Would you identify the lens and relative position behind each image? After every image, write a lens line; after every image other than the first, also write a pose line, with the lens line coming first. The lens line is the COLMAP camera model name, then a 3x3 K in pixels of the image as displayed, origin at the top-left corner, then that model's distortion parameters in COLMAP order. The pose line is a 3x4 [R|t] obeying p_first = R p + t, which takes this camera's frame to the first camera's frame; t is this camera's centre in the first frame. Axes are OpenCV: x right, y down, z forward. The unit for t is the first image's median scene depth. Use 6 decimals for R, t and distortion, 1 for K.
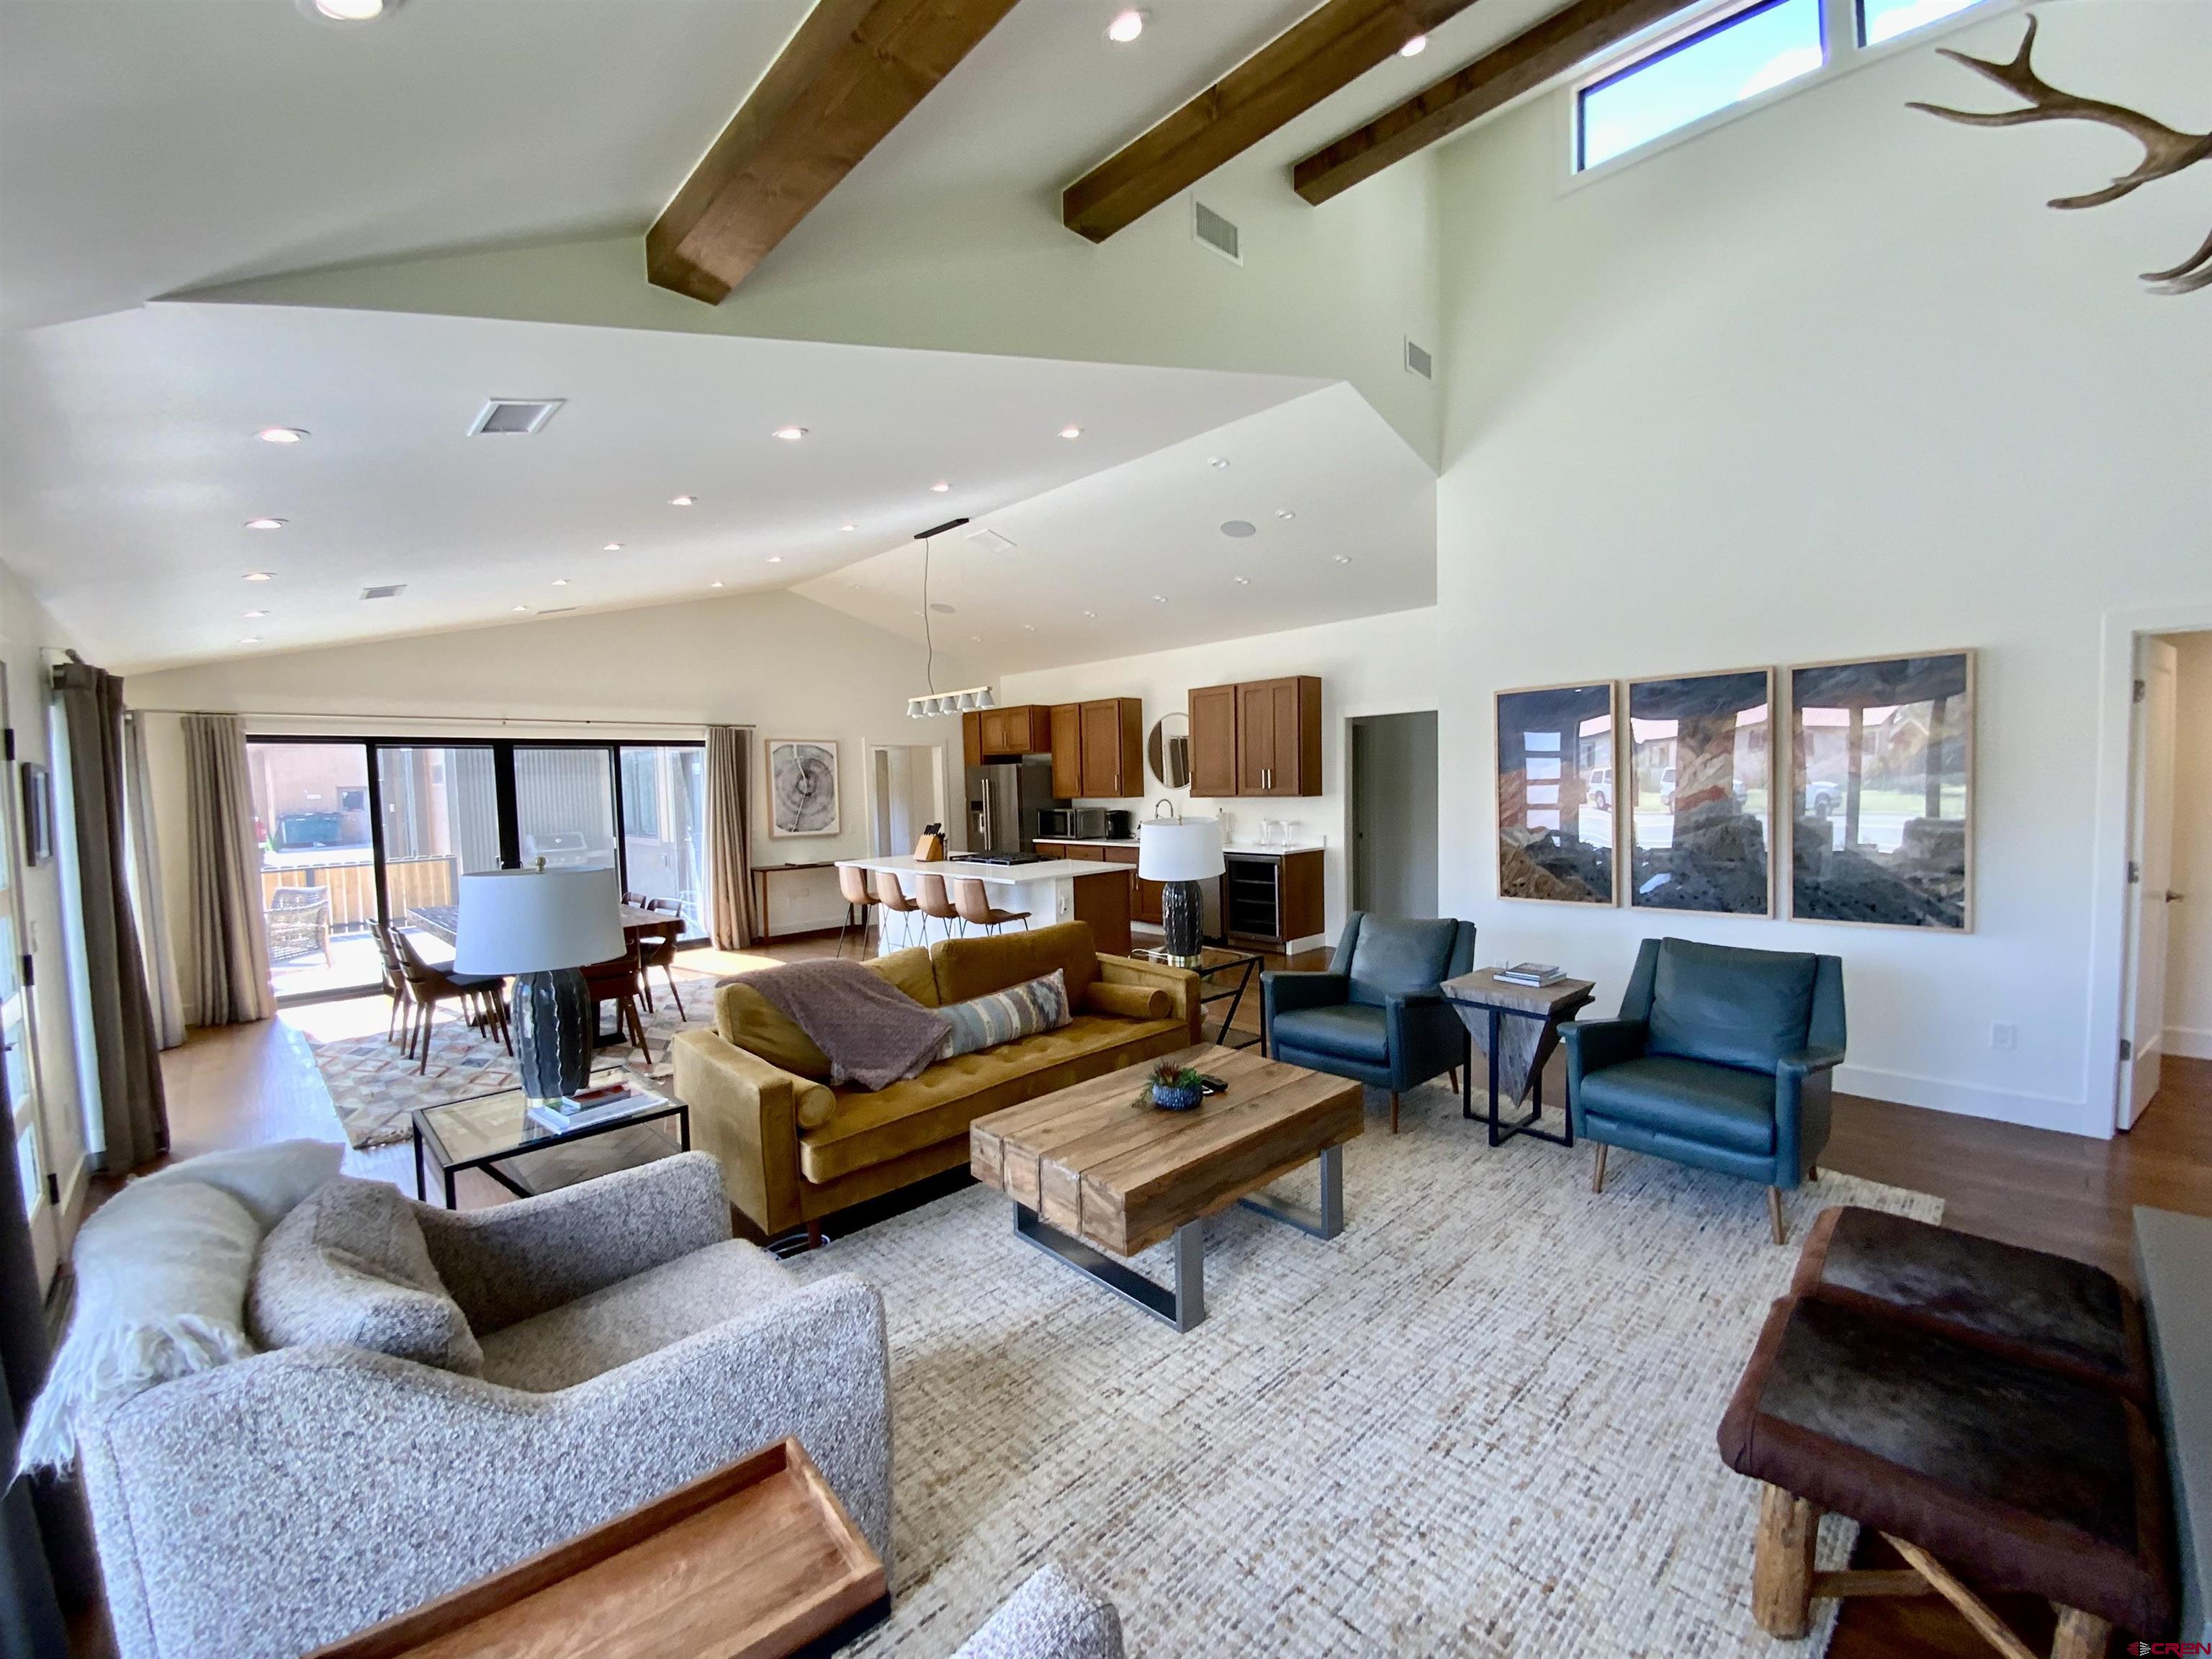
lens RADIAL K [[897.2, 0, 1112.8], [0, 897.2, 825.9], [0, 0, 1]] dist [0.013415, -0.012118]
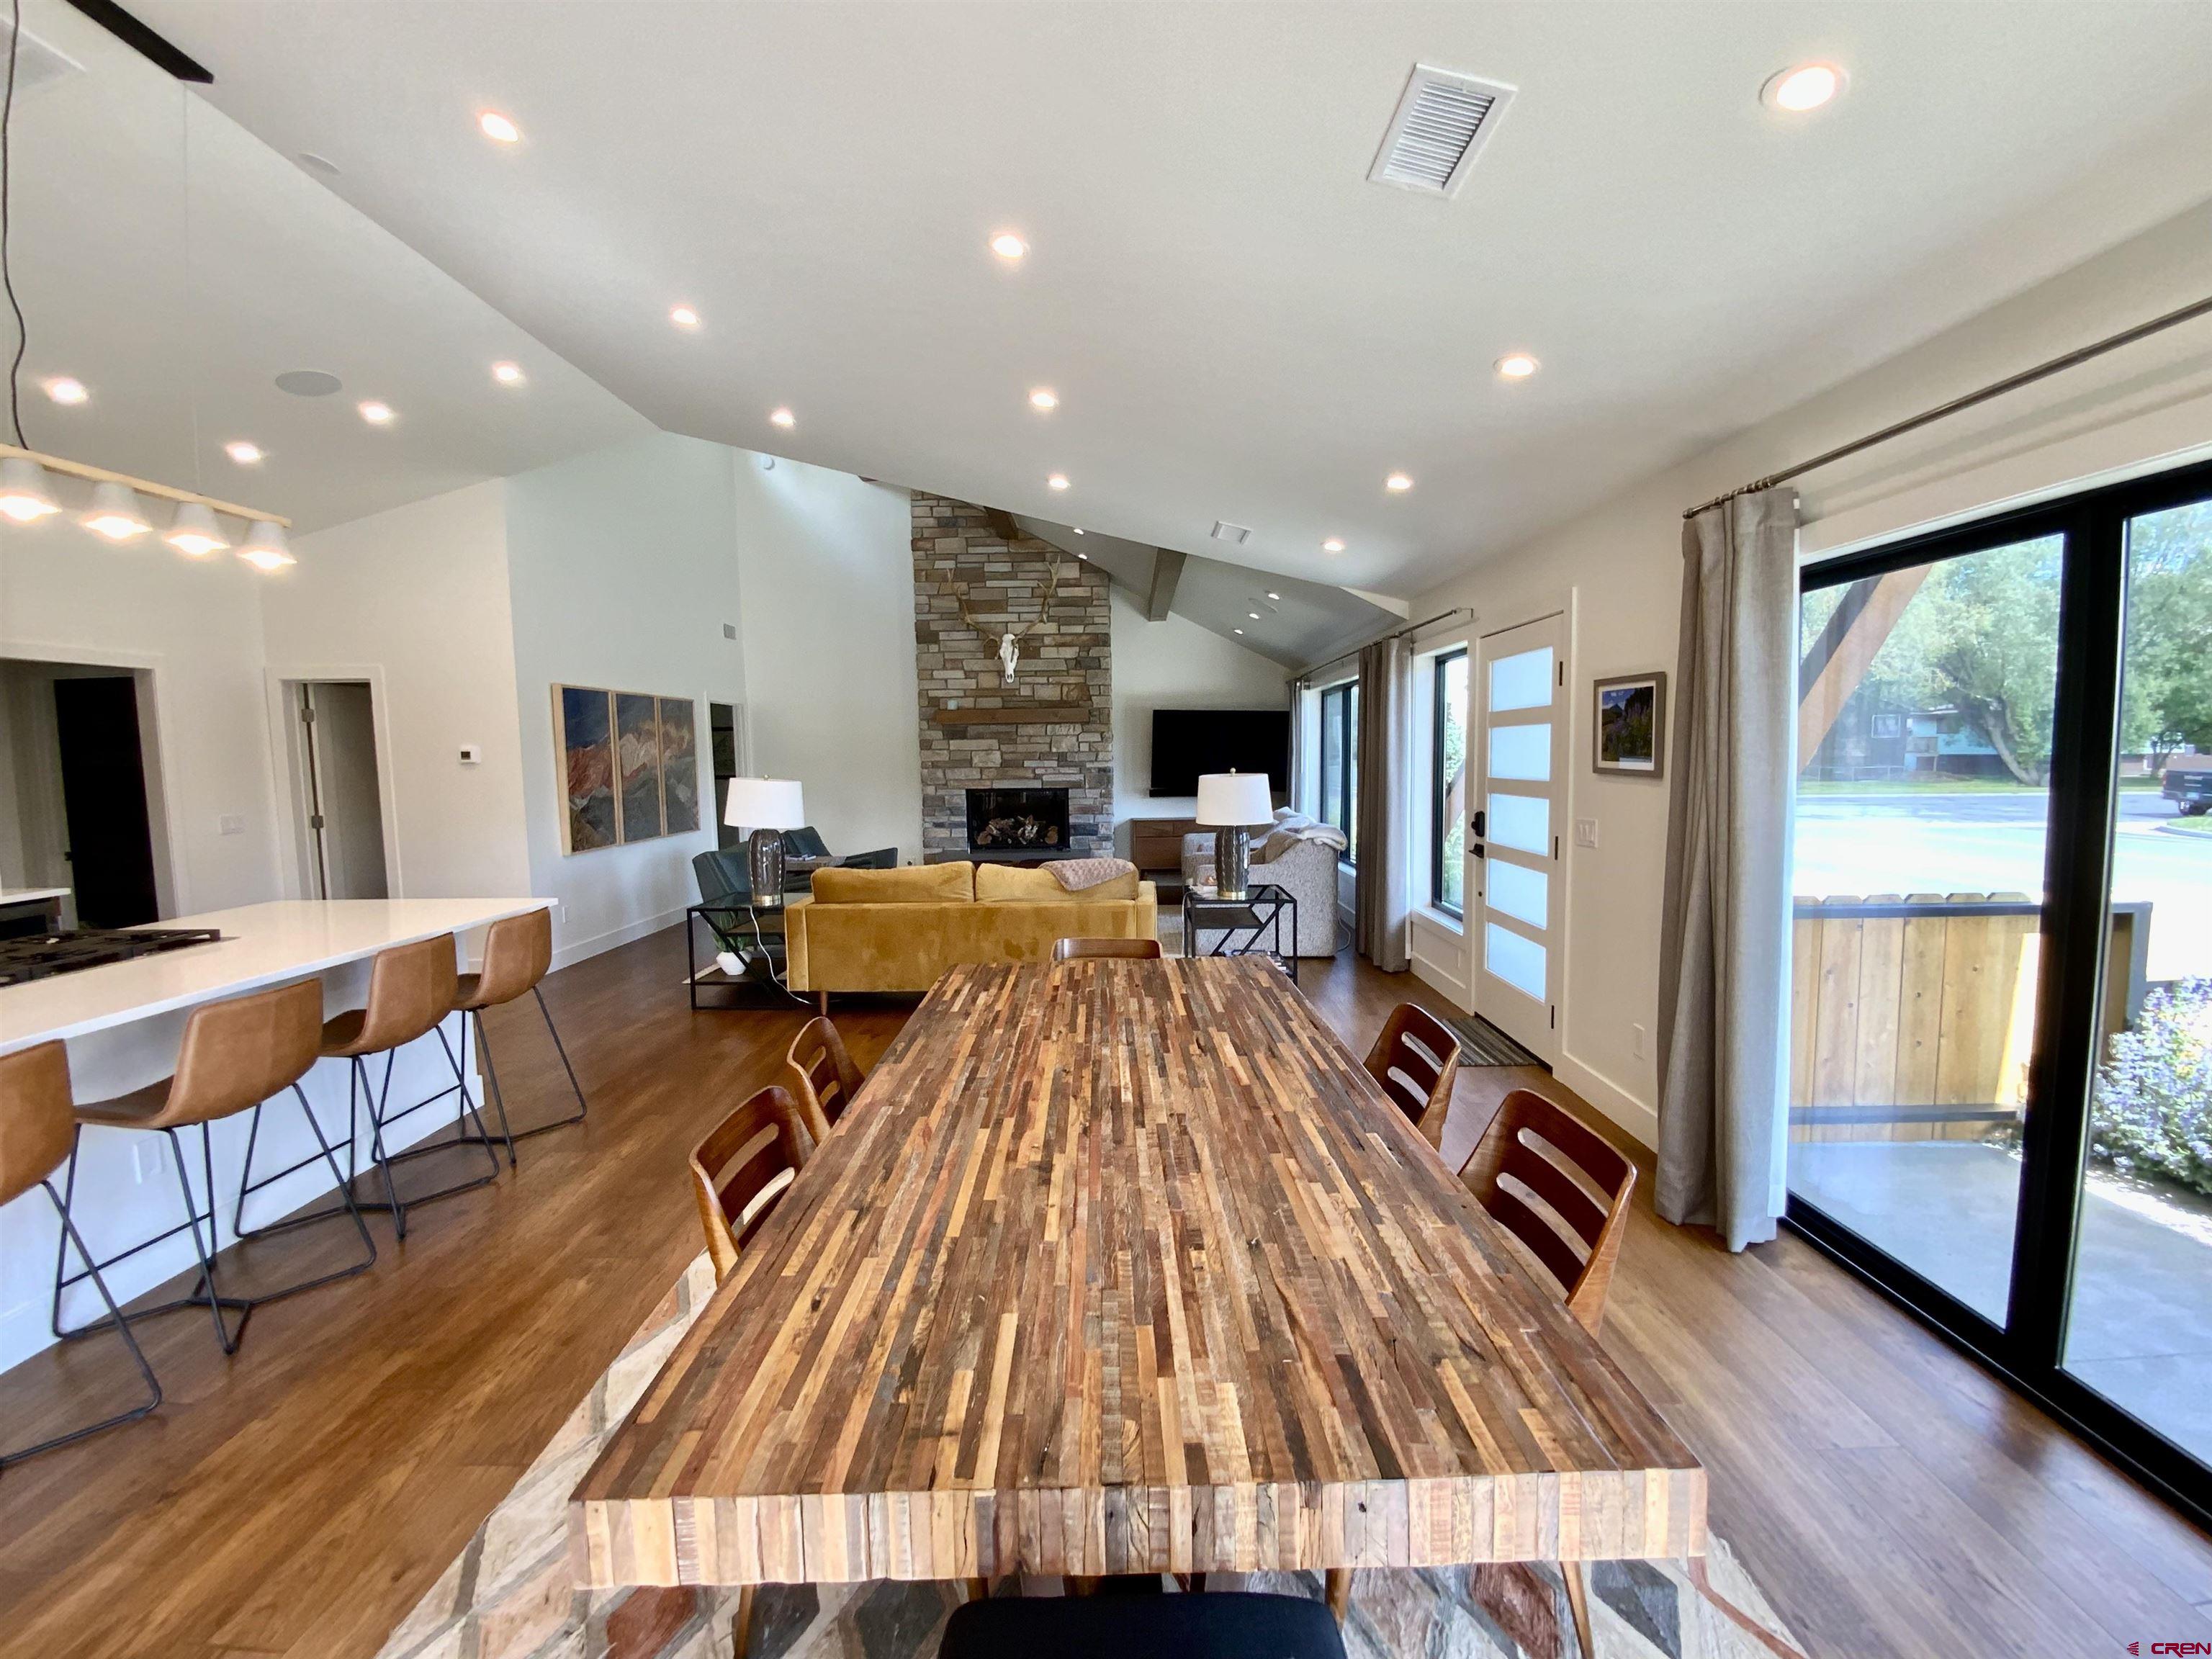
lens RADIAL K [[897.2, 0, 1108.7], [0, 897.2, 834.9], [0, 0, 1]] dist [0.013415, -0.012118]
pose [[-0.703022, -0.029707, 0.710548, -0.633247], [0.069062, 0.991553, 0.109785, -0.020451], [-0.707807, 0.126253, -0.695032, 0.889028]]
